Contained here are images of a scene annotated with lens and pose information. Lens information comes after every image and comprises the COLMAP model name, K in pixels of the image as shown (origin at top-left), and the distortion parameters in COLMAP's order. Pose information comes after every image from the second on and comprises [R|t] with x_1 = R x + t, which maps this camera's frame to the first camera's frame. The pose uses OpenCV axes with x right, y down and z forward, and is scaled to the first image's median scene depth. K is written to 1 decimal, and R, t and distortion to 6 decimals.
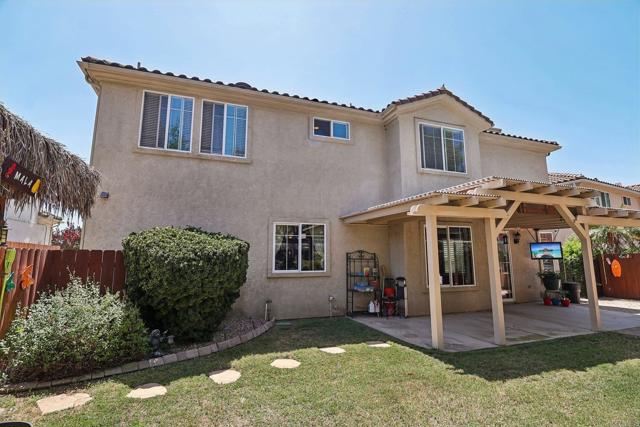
lens RADIAL K [[317.5, 0, 321.7], [0, 317.5, 206.3], [0, 0, 1]] dist [-0.000371, -0.000711]
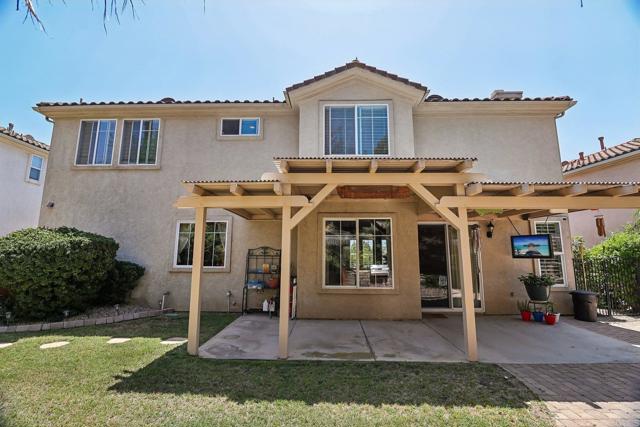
lens RADIAL K [[306.8, 0, 321.8], [0, 306.8, 204.6], [0, 0, 1]] dist [0.011920, -0.018147]
pose [[0.925625, -0.055375, -0.374369, 0.684165], [0.053927, 0.998442, -0.014351, 0.035276], [0.374580, -0.006905, 0.927169, 0.203374]]
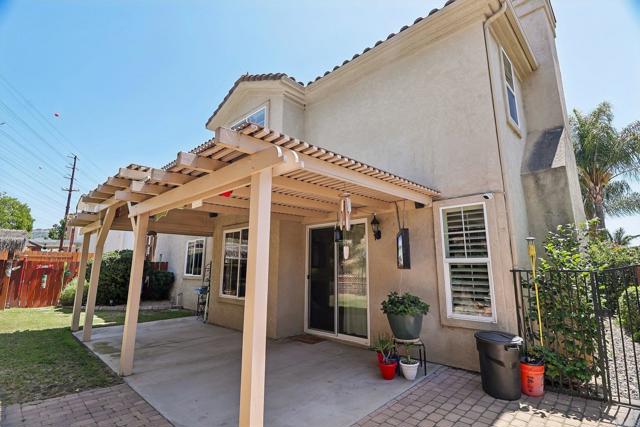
lens RADIAL K [[306.8, 0, 321.8], [0, 306.8, 204.6], [0, 0, 1]] dist [0.011920, -0.018147]
pose [[0.438406, -0.175079, -0.881560, 1.374445], [0.141341, 0.982069, -0.124751, 0.148056], [0.887594, -0.069910, 0.455291, 0.895161]]
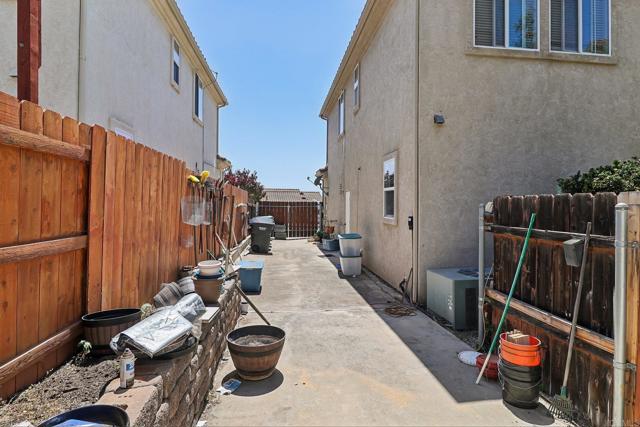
lens RADIAL K [[348.3, 0, 320.2], [0, 348.3, 203.6], [0, 0, 1]] dist [-0.000678, -0.000653]
pose [[0.974622, 0.006888, -0.223750, -0.634976], [0.027870, 0.988017, 0.151811, 0.020599], [0.222114, -0.154194, 0.962751, 0.137513]]
